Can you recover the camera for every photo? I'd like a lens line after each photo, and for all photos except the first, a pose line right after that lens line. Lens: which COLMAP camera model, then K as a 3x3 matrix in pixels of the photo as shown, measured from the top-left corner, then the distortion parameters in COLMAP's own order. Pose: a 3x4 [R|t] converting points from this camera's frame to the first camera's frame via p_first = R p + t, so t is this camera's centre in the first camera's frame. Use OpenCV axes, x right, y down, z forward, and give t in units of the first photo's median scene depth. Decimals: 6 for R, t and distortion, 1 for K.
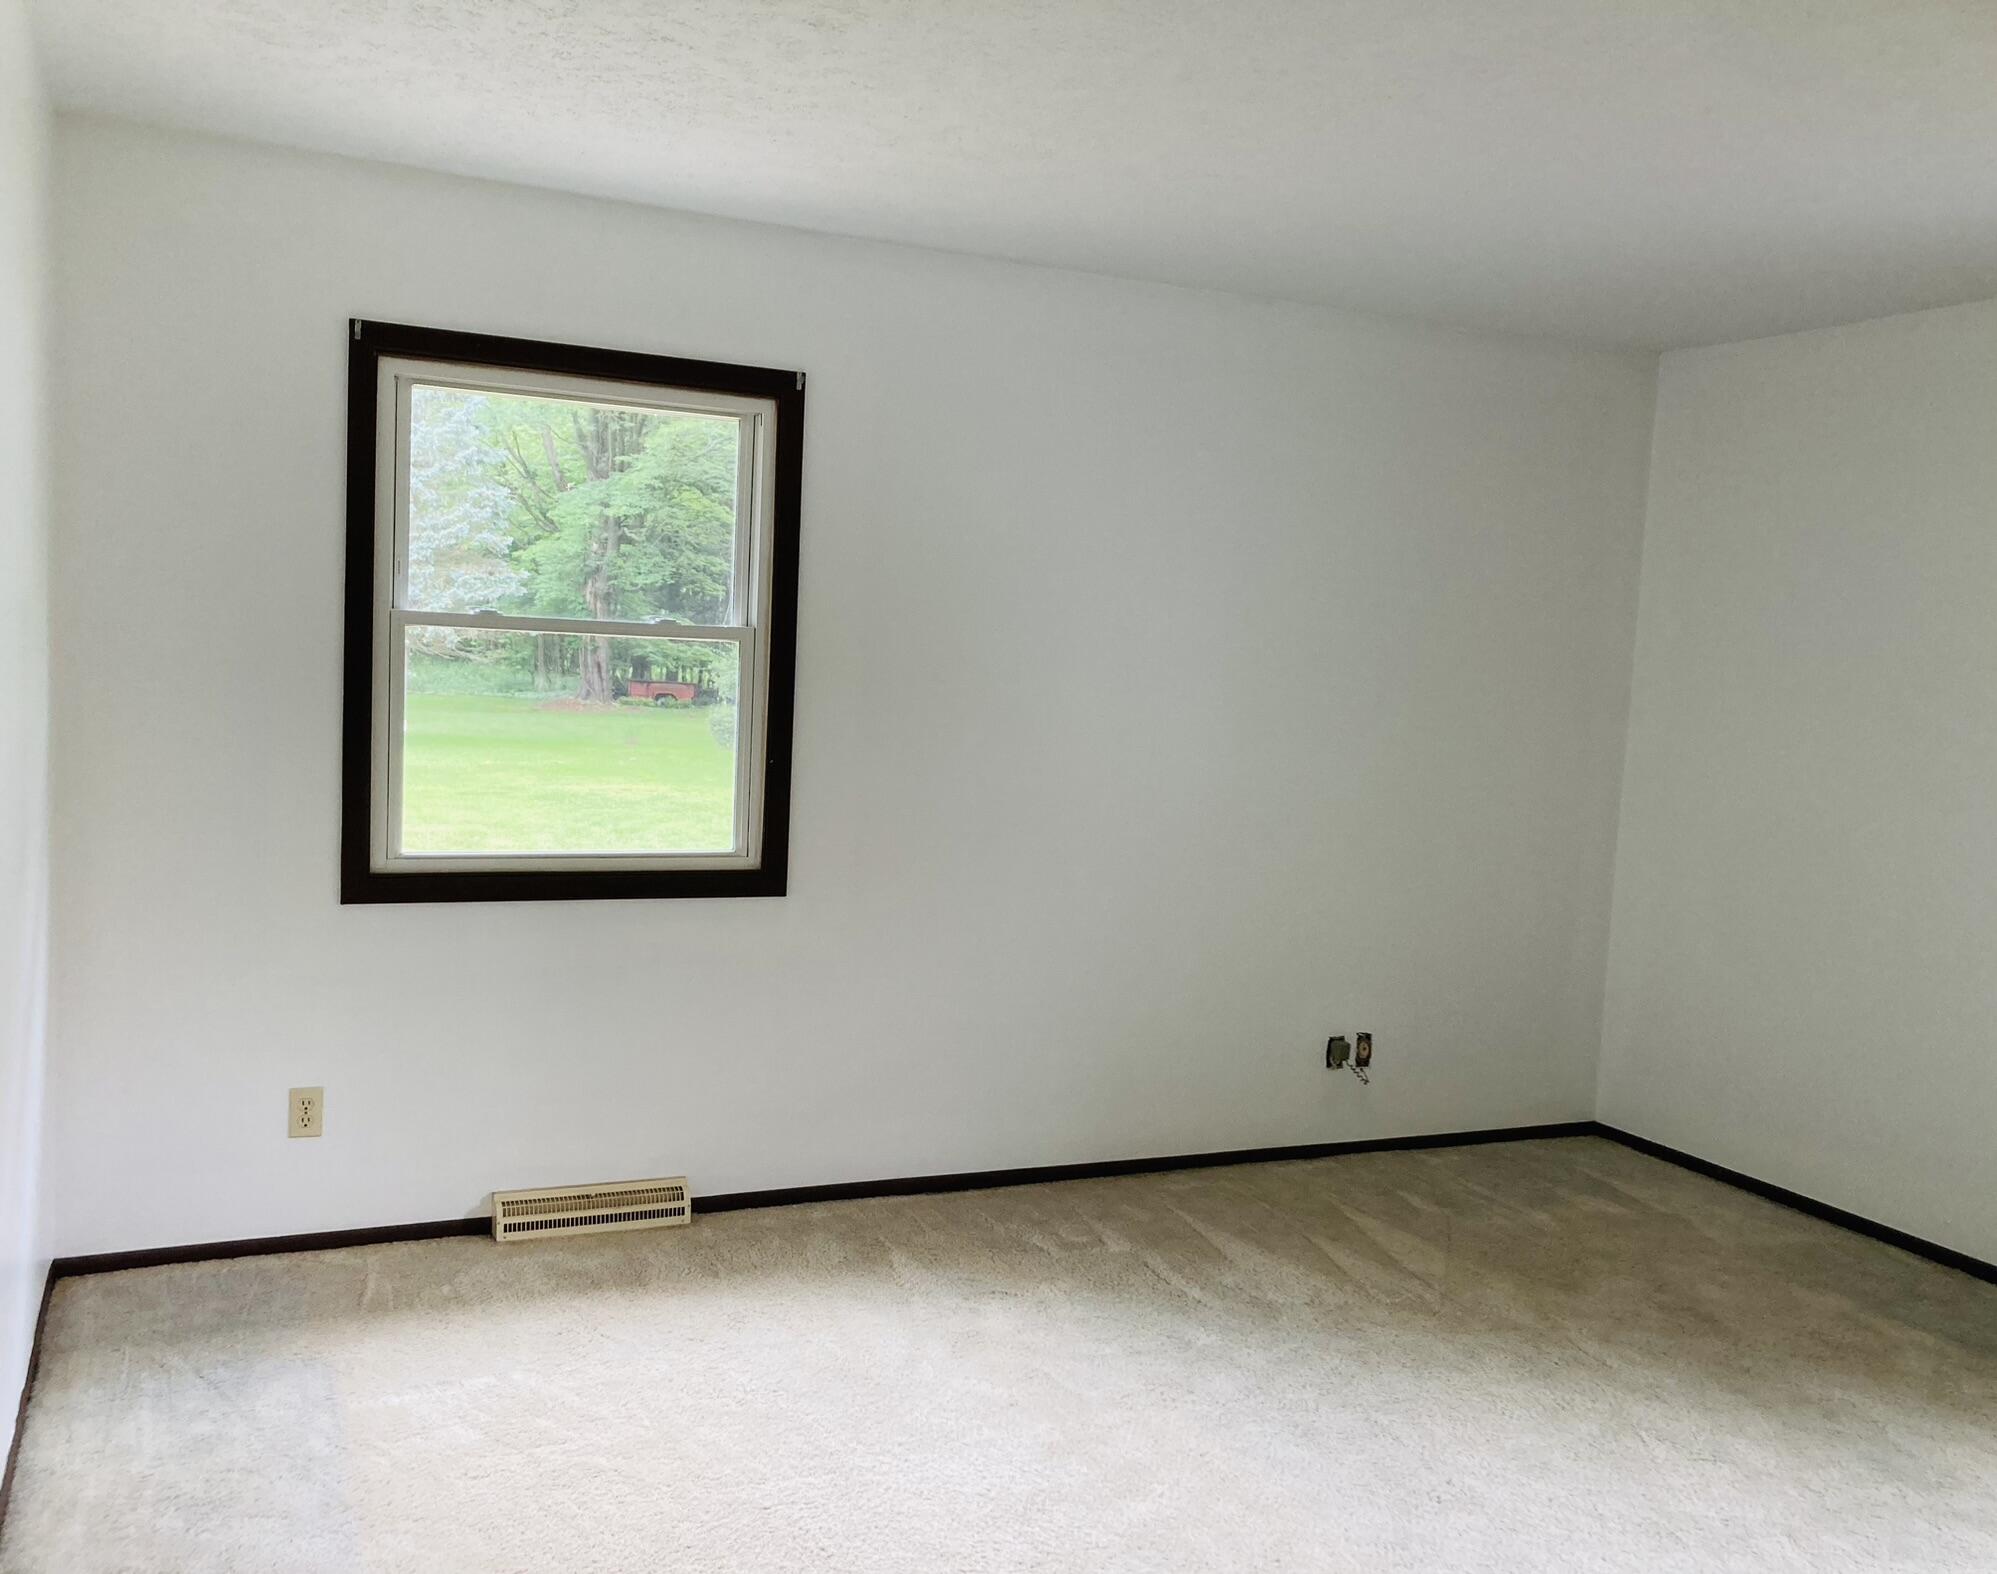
lens RADIAL K [[1734.7, 0, 1001.1], [0, 1734.7, 775.9], [0, 0, 1]] dist [0.058282, -0.010708]
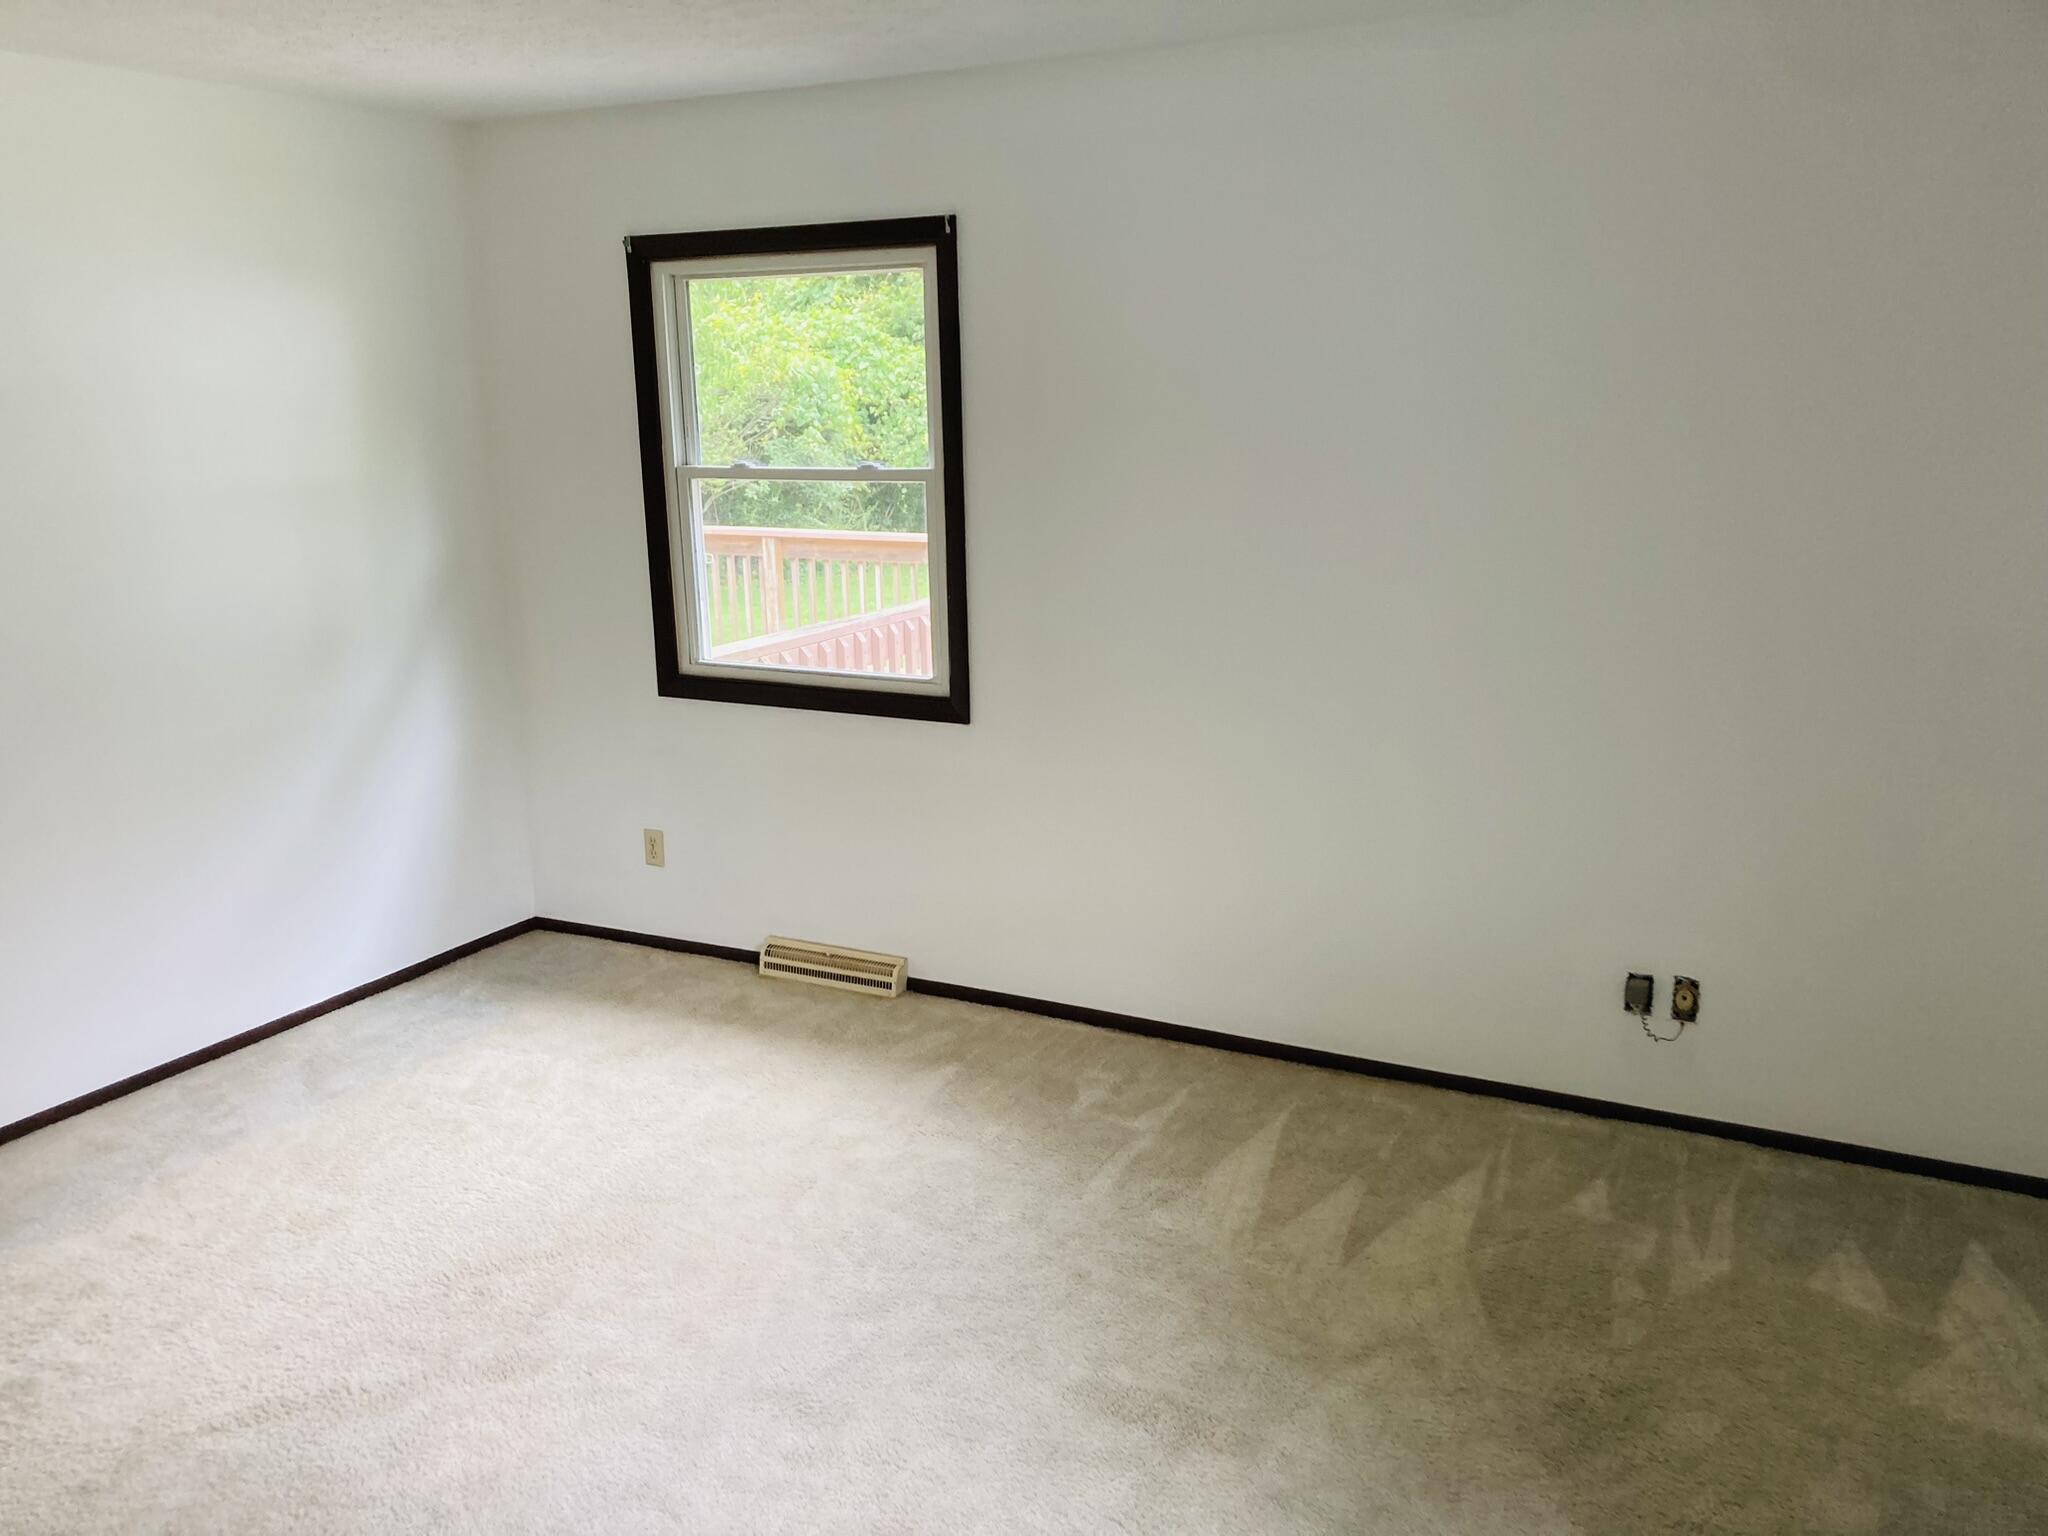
lens RADIAL K [[1671.0, 0, 1007.6], [0, 1671.0, 784.2], [0, 0, 1]] dist [0.080805, -0.065398]
pose [[0.613537, 0.124408, -0.779805, 0.746320], [-0.016359, 0.989302, 0.144959, -0.047008], [0.789497, -0.076180, 0.609009, 0.414125]]
